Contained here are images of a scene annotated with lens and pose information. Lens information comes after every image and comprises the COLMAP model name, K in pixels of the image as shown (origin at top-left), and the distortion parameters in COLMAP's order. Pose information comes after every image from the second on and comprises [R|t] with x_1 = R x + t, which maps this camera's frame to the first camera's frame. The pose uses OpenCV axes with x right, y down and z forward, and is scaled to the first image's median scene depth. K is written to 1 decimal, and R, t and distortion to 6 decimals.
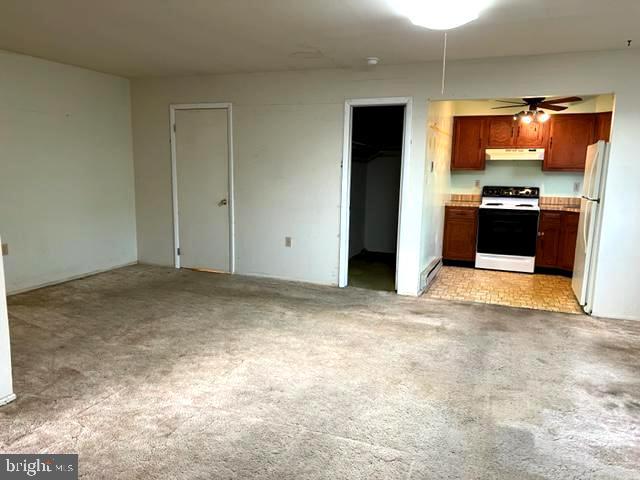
lens RADIAL K [[481.3, 0, 314.0], [0, 481.3, 241.5], [0, 0, 1]] dist [0.065219, -0.076953]
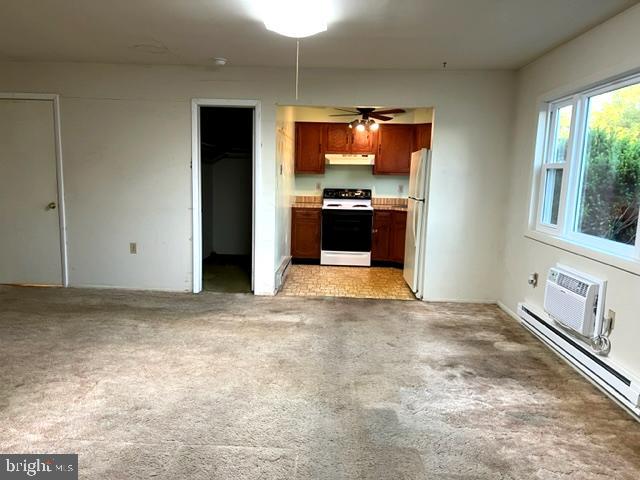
lens RADIAL K [[481.3, 0, 313.0], [0, 481.3, 241.4], [0, 0, 1]] dist [0.065219, -0.076953]
pose [[0.943770, -0.038638, 0.328338, -0.036167], [0.040321, 0.999185, 0.001683, 0.000084], [-0.328135, 0.011650, 0.944559, 0.007895]]
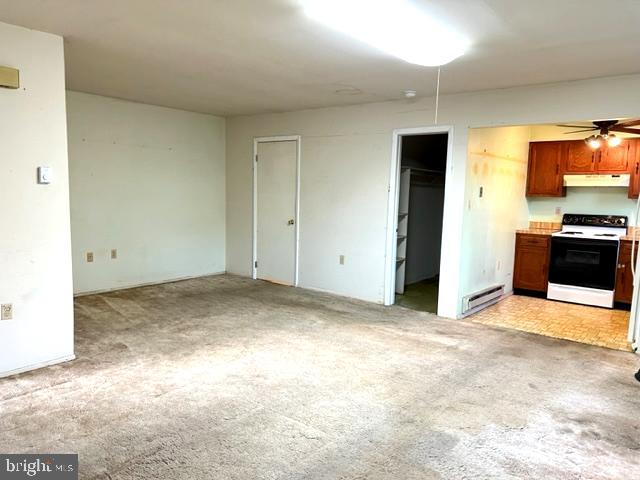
lens RADIAL K [[481.3, 0, 313.2], [0, 481.3, 241.4], [0, 0, 1]] dist [0.065219, -0.076953]
pose [[0.956755, 0.037349, -0.288489, 0.210344], [-0.053096, 0.997485, -0.046952, 0.014624], [0.286010, 0.060239, 0.956331, -0.062795]]
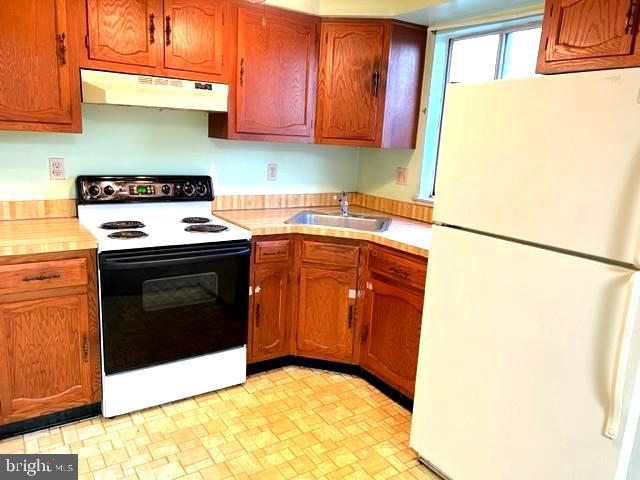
lens RADIAL K [[481.3, 0, 319.2], [0, 481.3, 235.5], [0, 0, 1]] dist [0.065219, -0.076953]
pose [[0.561147, -0.155603, 0.812959, 0.198588], [0.081361, 0.987784, 0.132906, -0.138770], [-0.823708, -0.008437, 0.566951, 0.864996]]
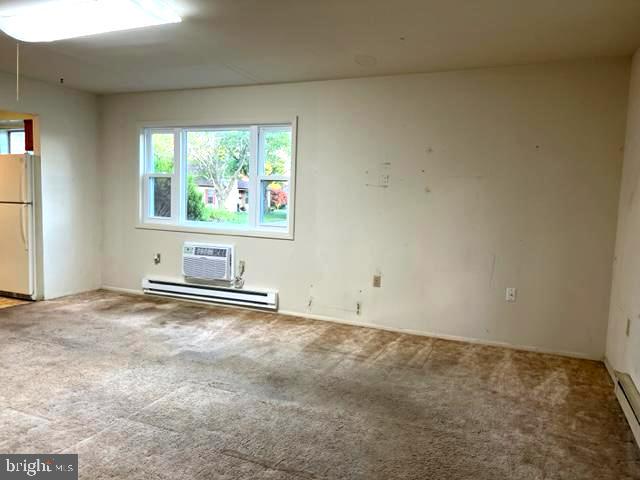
lens RADIAL K [[481.3, 0, 316.6], [0, 481.3, 243.0], [0, 0, 1]] dist [0.065219, -0.076953]
pose [[0.029238, -0.108623, 0.993653, -0.498059], [0.123266, 0.986882, 0.104256, -0.024093], [-0.991943, 0.119435, 0.042244, 0.239973]]
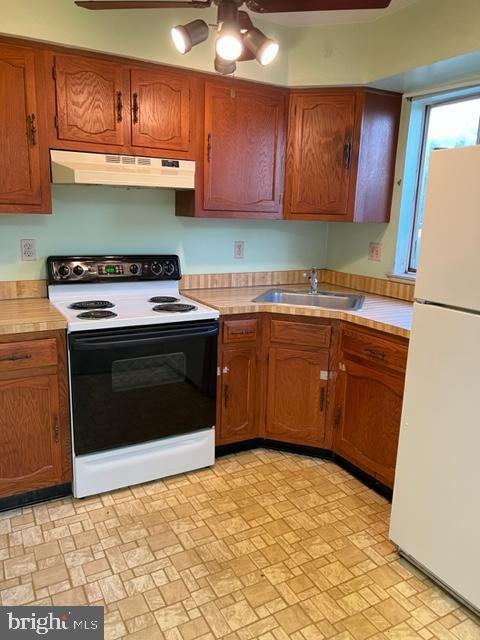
lens RADIAL K [[481.3, 0, 243.1], [0, 481.3, 313.3], [0, 0, 1]] dist [0.065219, -0.076953]
pose [[0.625233, -0.157936, 0.764290, 0.208148], [0.097421, 0.987444, 0.124353, -0.137822], [-0.774333, -0.003292, 0.632769, 0.879000]]
